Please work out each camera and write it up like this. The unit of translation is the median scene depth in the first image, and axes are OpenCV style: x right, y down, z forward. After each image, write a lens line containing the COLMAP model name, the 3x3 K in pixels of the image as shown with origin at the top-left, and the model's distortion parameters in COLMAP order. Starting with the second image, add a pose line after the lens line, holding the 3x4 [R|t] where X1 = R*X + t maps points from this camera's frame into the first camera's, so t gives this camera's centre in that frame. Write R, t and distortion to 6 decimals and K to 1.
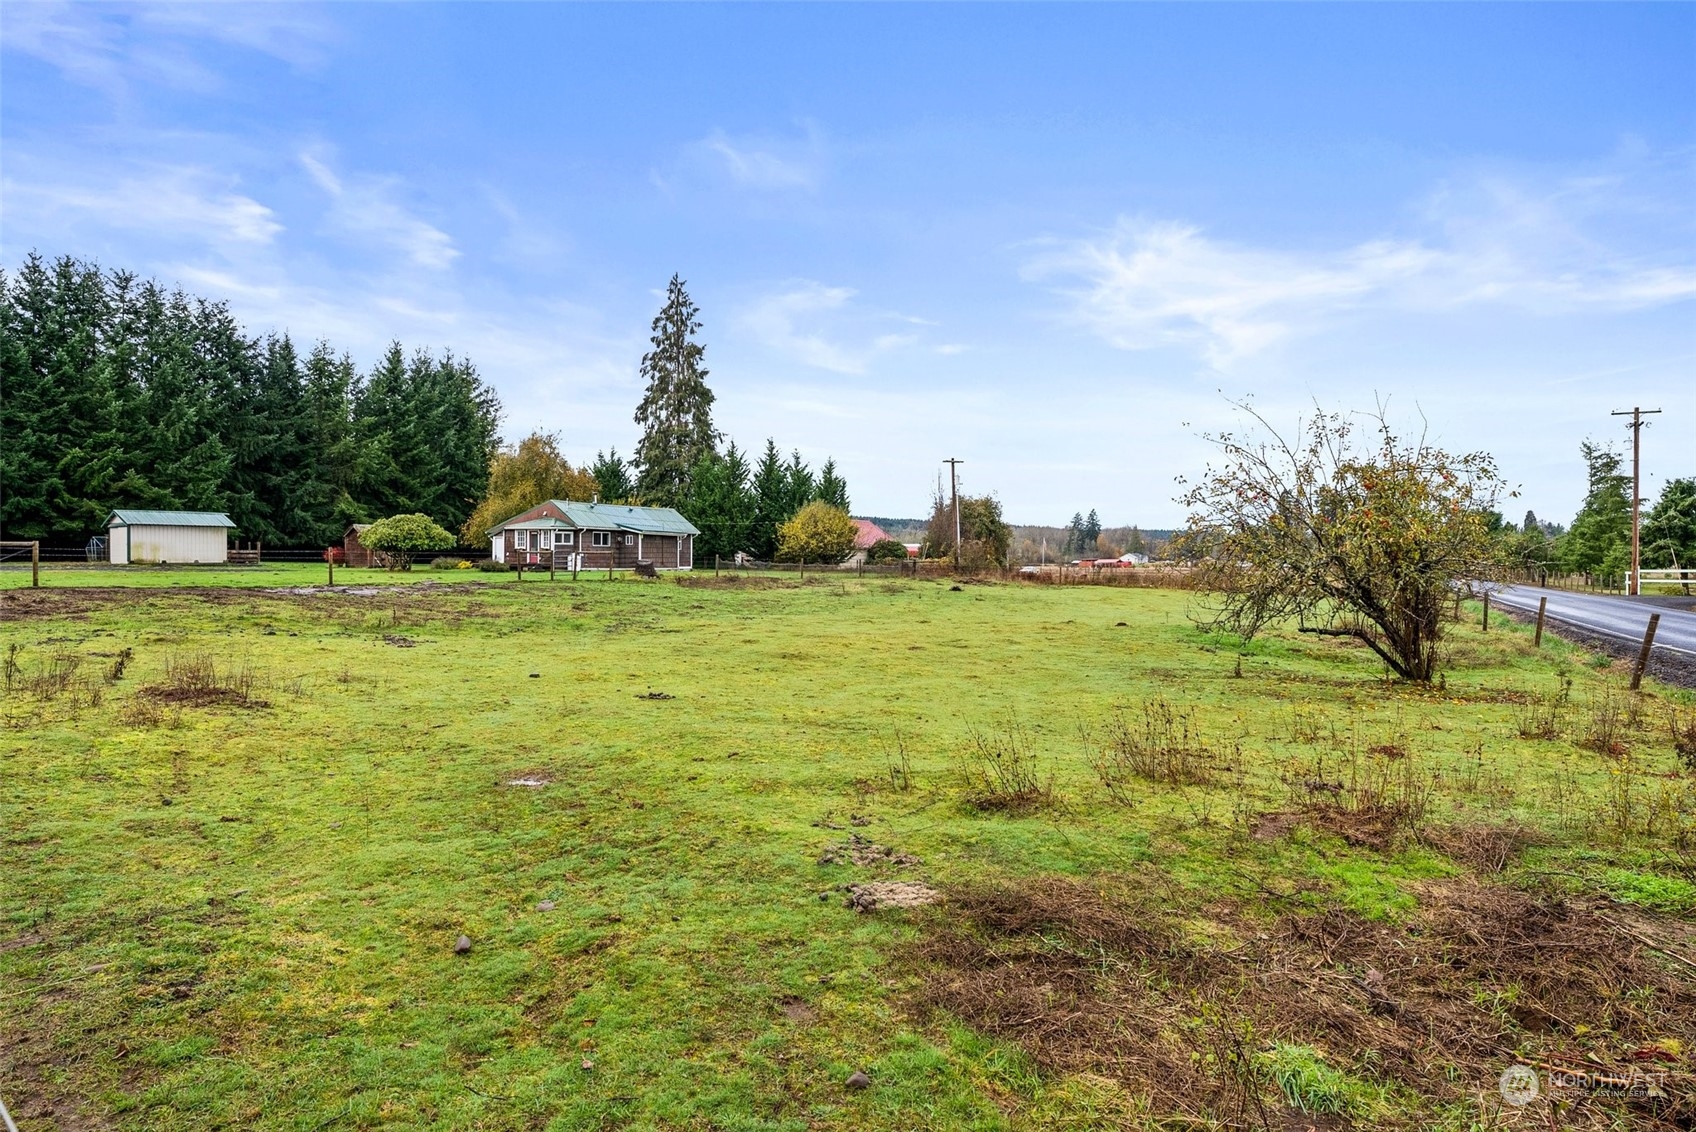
lens RADIAL K [[941.6, 0, 846.8], [0, 941.6, 560.4], [0, 0, 1]] dist [-0.065368, 0.031799]
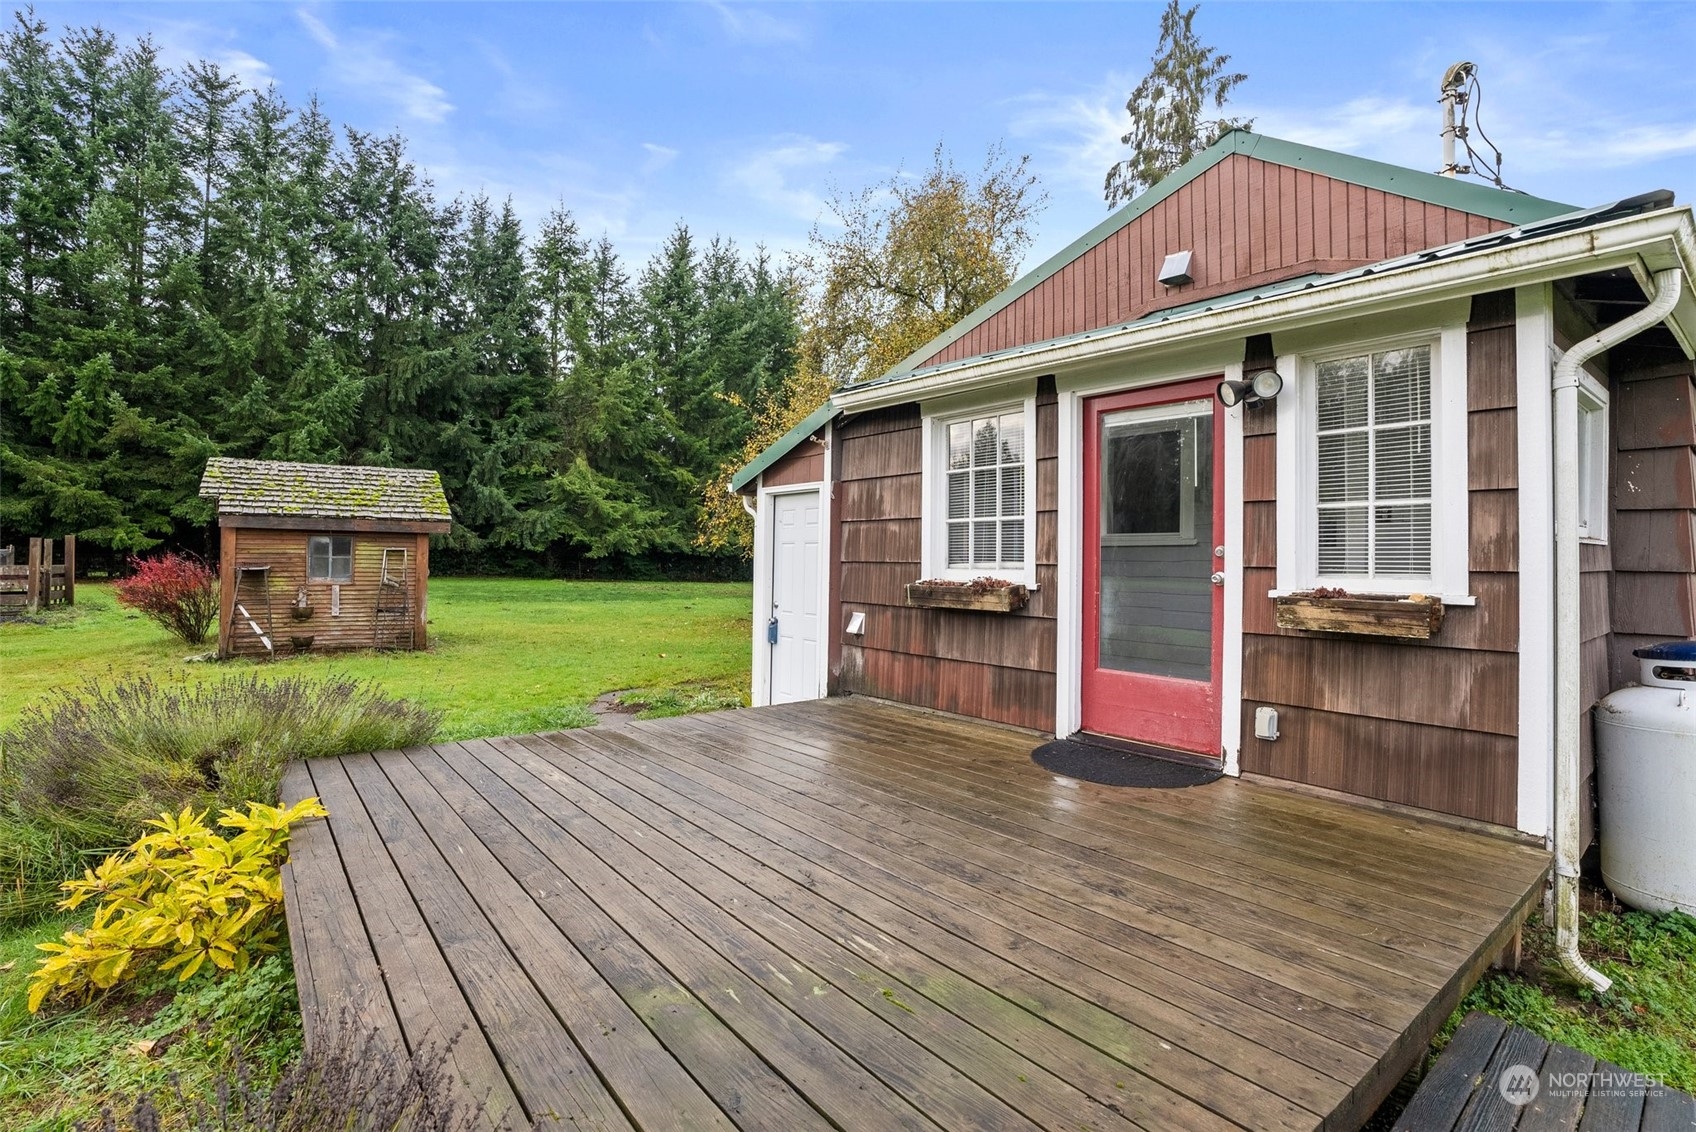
lens RADIAL K [[783.4, 0, 853.1], [0, 783.4, 548.2], [0, 0, 1]] dist [-0.050429, 0.020828]
pose [[0.942123, -0.000892, -0.335267, -0.237323], [-0.004497, 0.999873, -0.015298, -0.010830], [0.335238, 0.015920, 0.941999, 0.650835]]
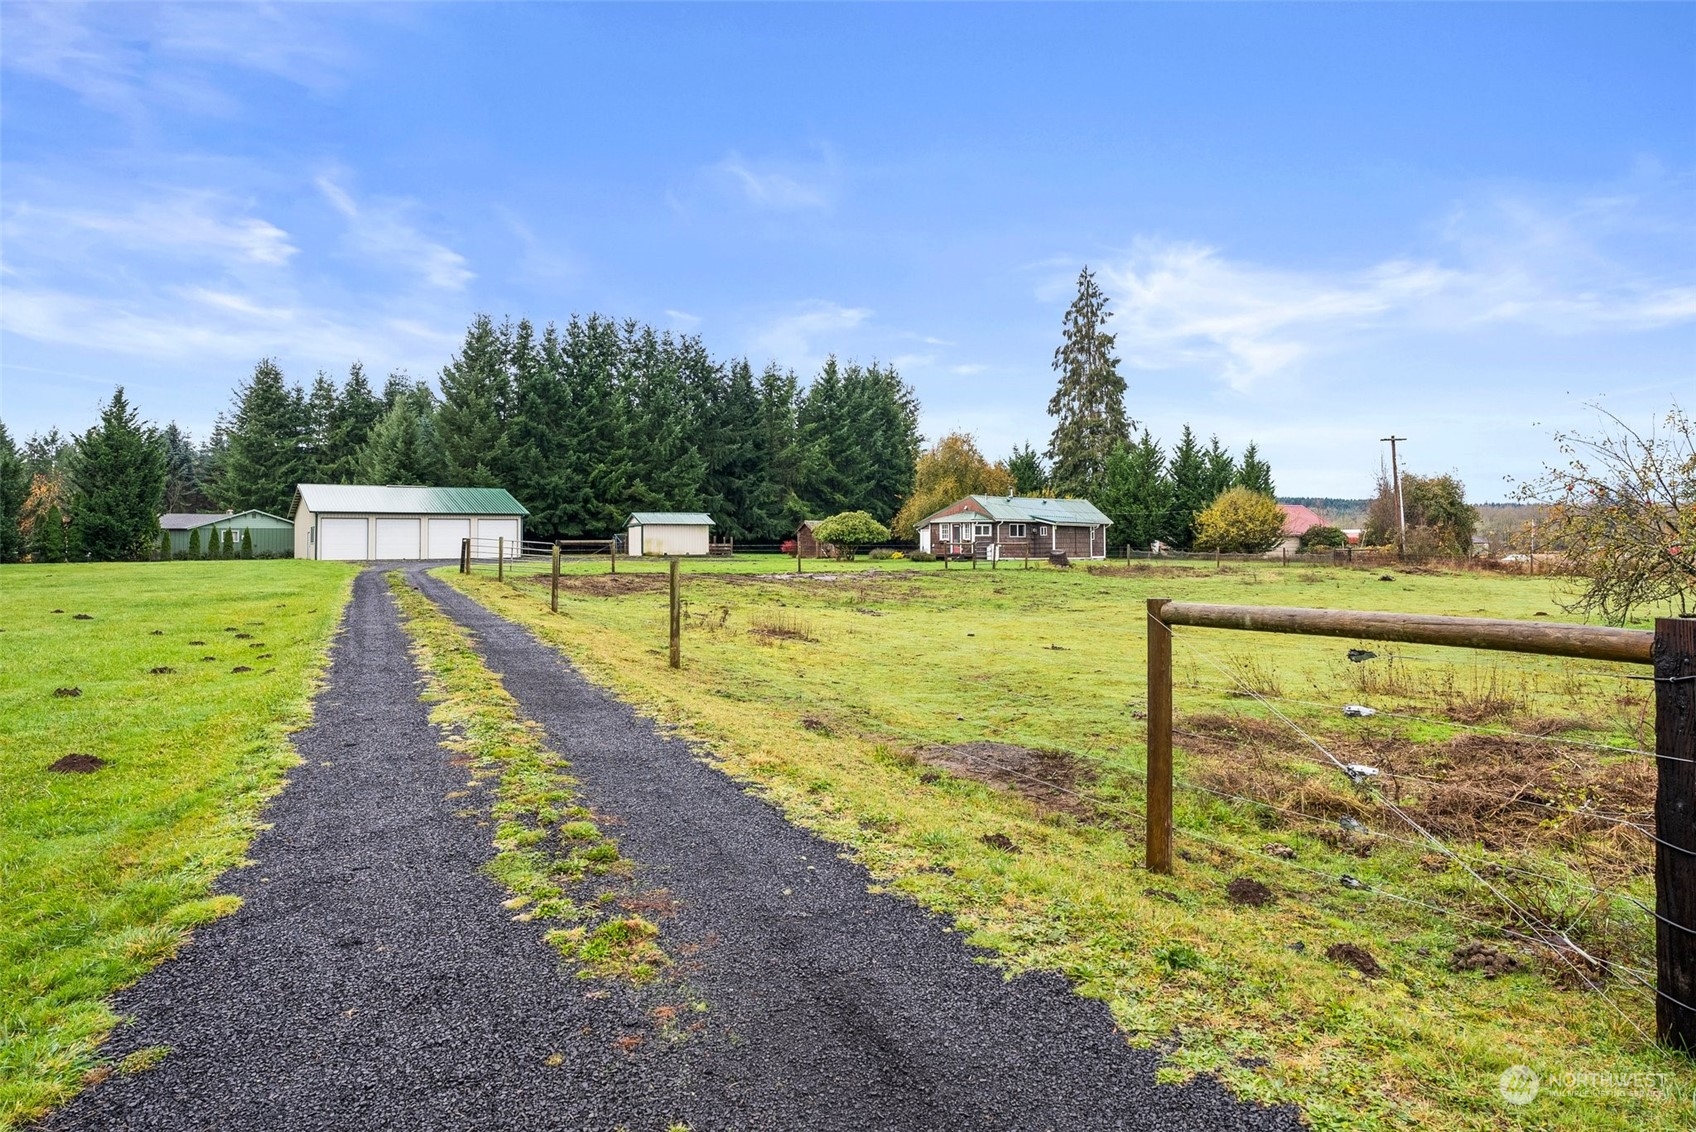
lens RADIAL K [[991.0, 0, 849.3], [0, 991.0, 519.0], [0, 0, 1]] dist [-0.037443, 0.000161]
pose [[0.911269, -0.019058, -0.411370, 0.020325], [0.006263, 0.999454, -0.032429, -0.000485], [0.411764, 0.026975, 0.910891, -0.077713]]
